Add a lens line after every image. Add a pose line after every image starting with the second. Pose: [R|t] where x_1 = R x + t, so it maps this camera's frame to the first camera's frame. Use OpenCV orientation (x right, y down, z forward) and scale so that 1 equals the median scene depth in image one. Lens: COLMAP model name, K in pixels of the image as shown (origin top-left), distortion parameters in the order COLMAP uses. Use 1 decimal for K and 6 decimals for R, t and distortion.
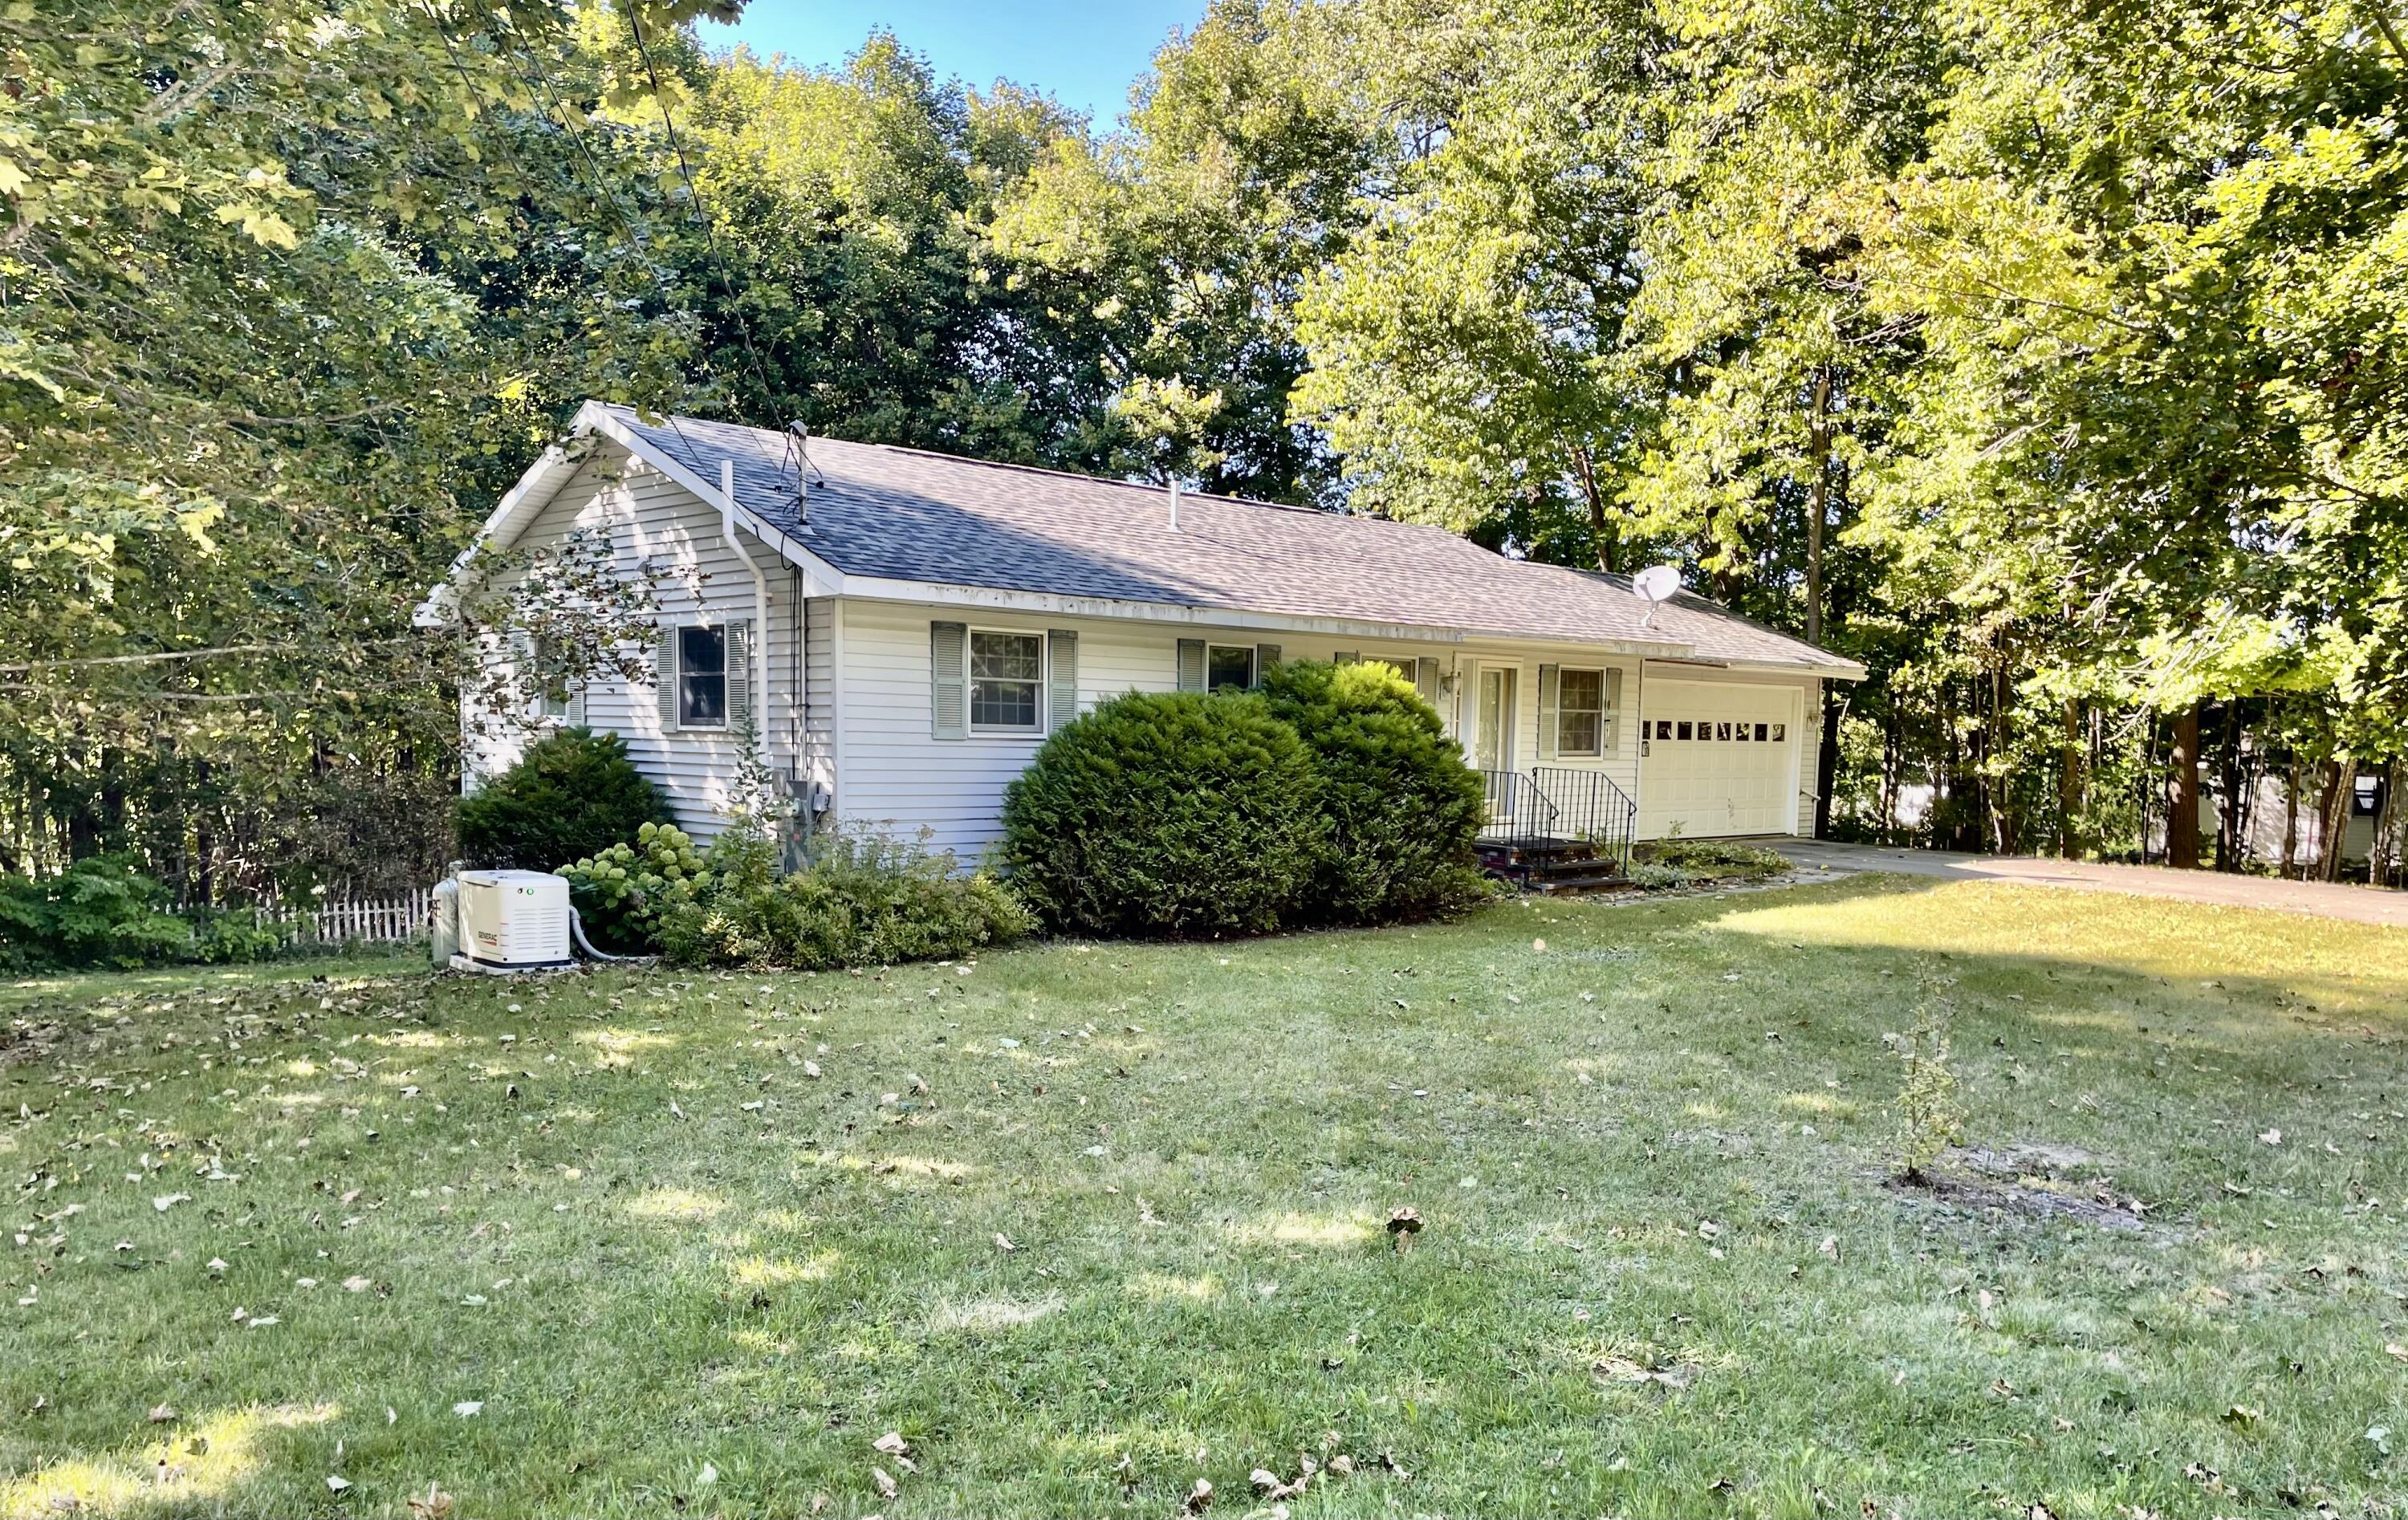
lens RADIAL K [[1772.6, 0, 1204.0], [0, 1772.6, 760.0], [0, 0, 1]] dist [0.053453, -0.078508]
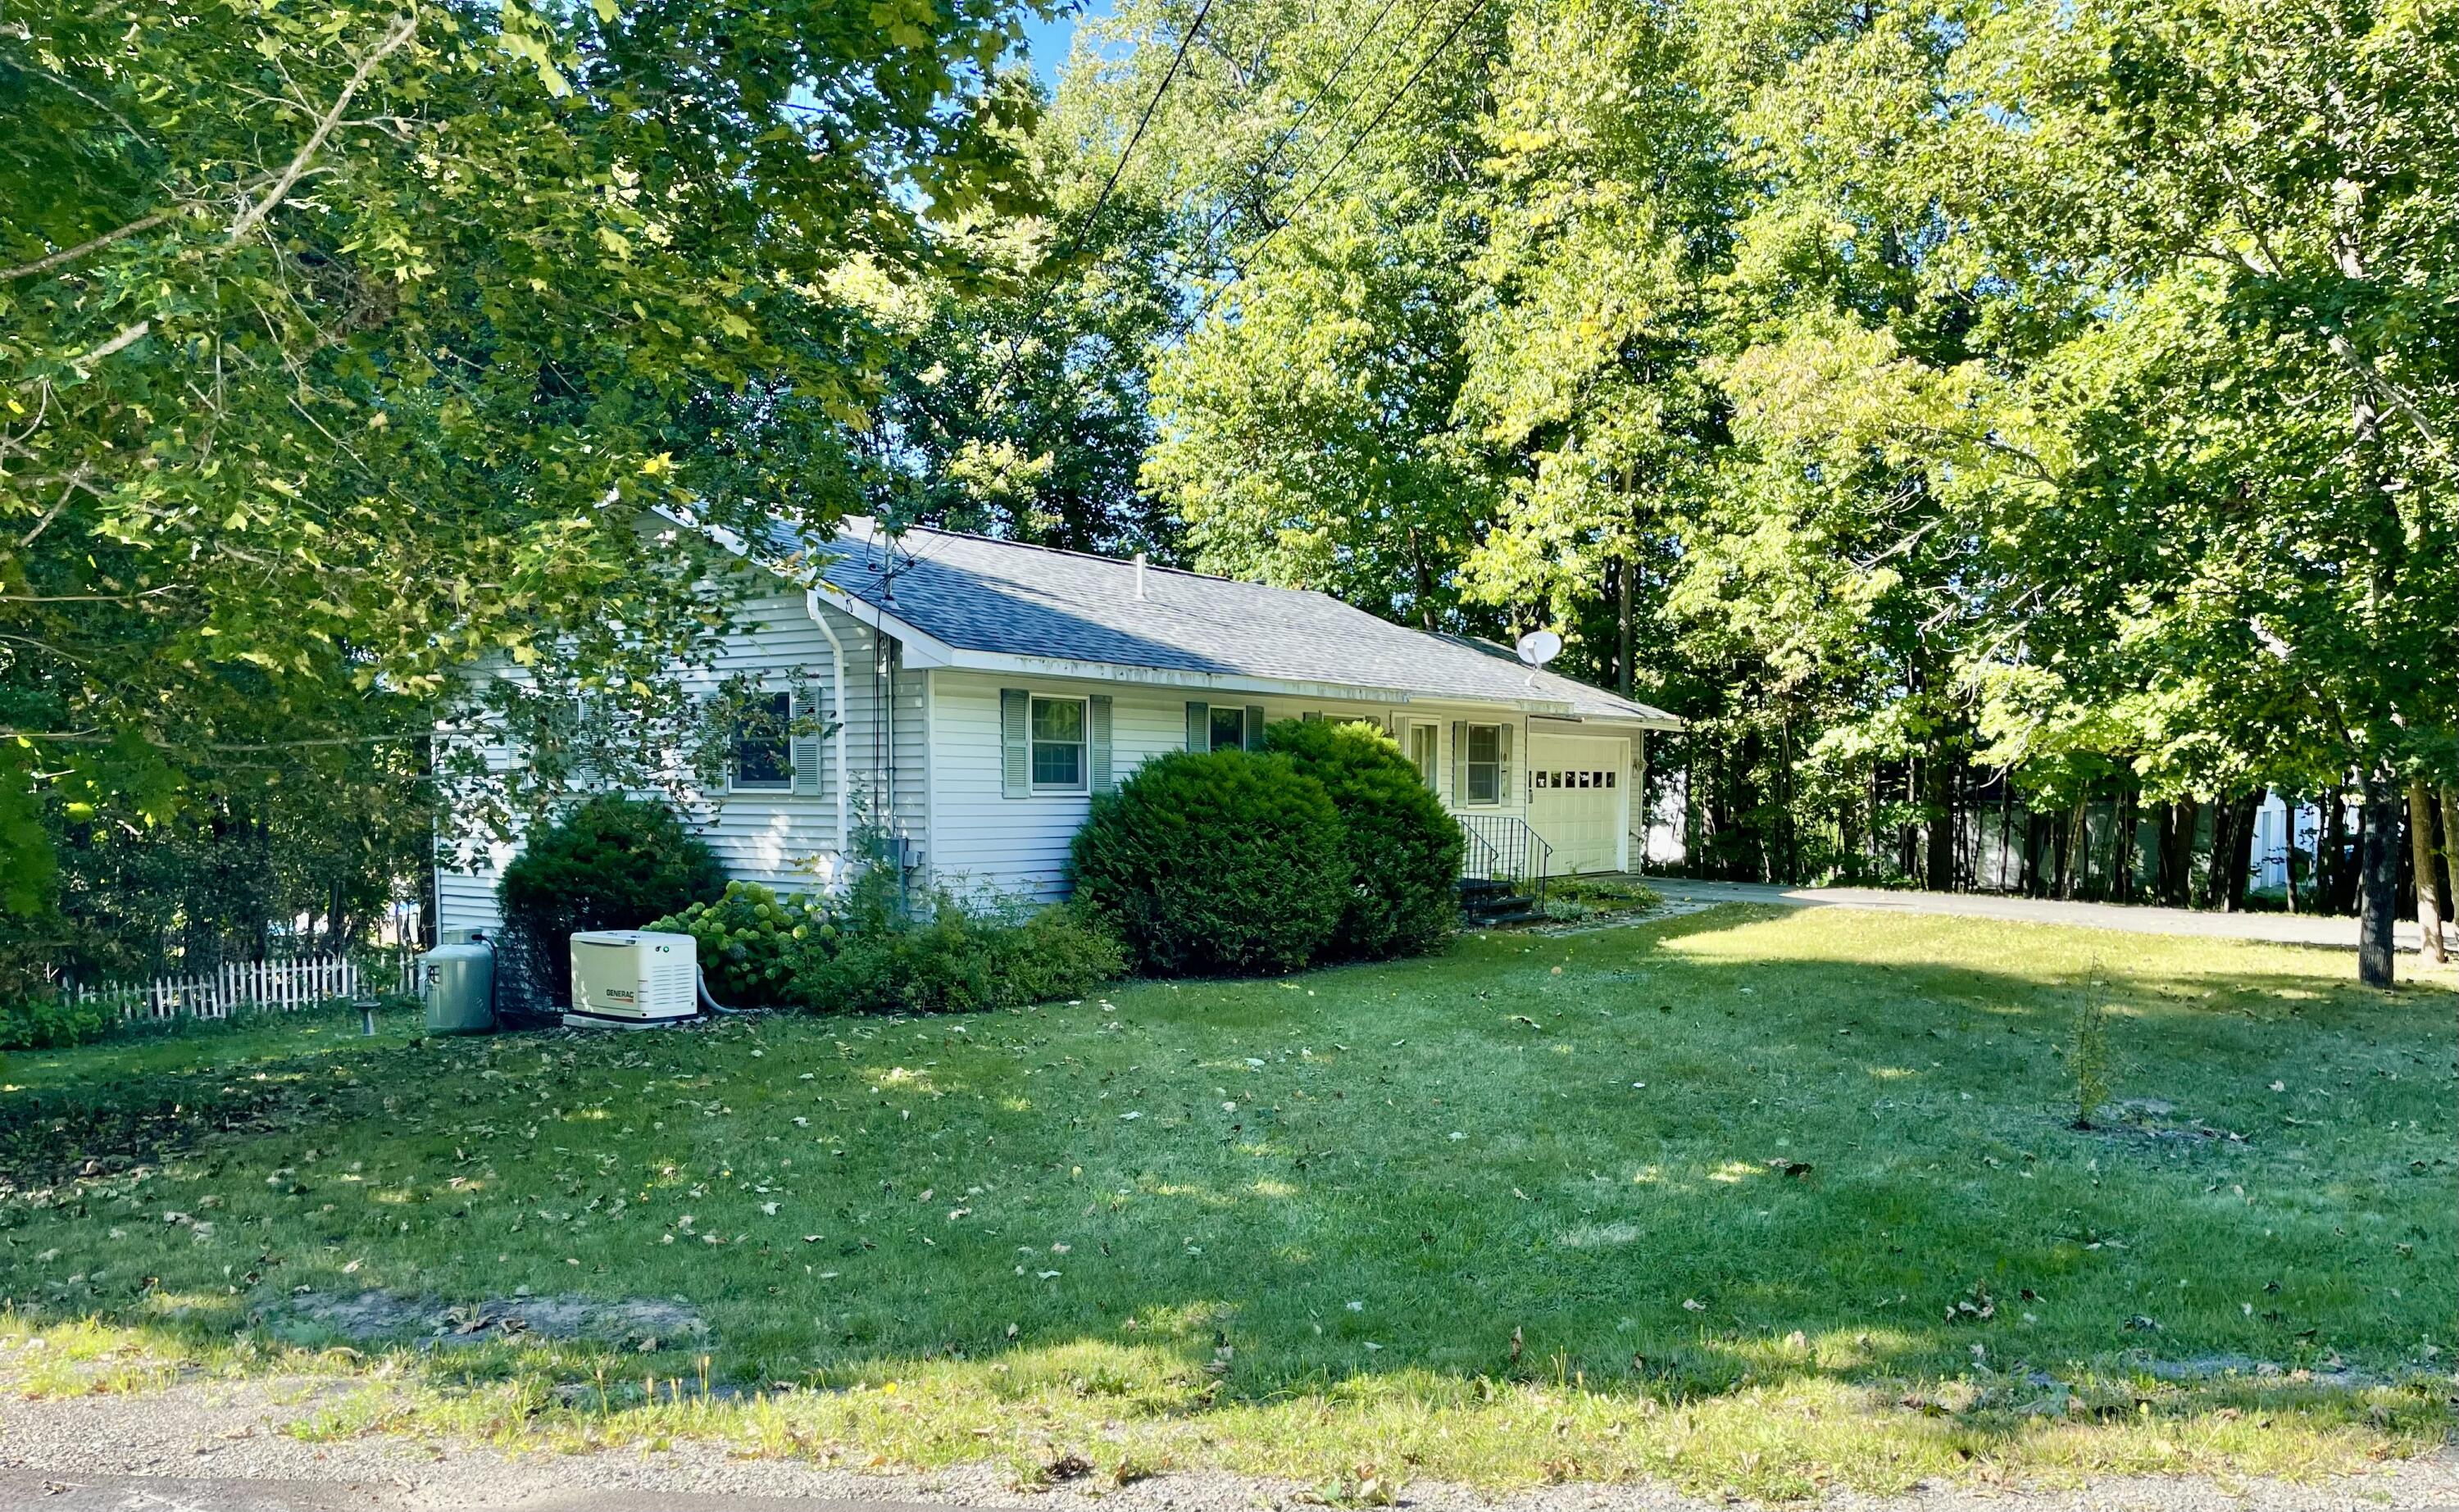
lens RADIAL K [[1783.9, 0, 1228.8], [0, 1783.9, 779.0], [0, 0, 1]] dist [0.040674, -0.001900]
pose [[0.982126, -0.012531, 0.187807, -0.129853], [0.015758, 0.999753, -0.015698, -0.002389], [-0.187564, 0.018377, 0.982080, -0.053066]]
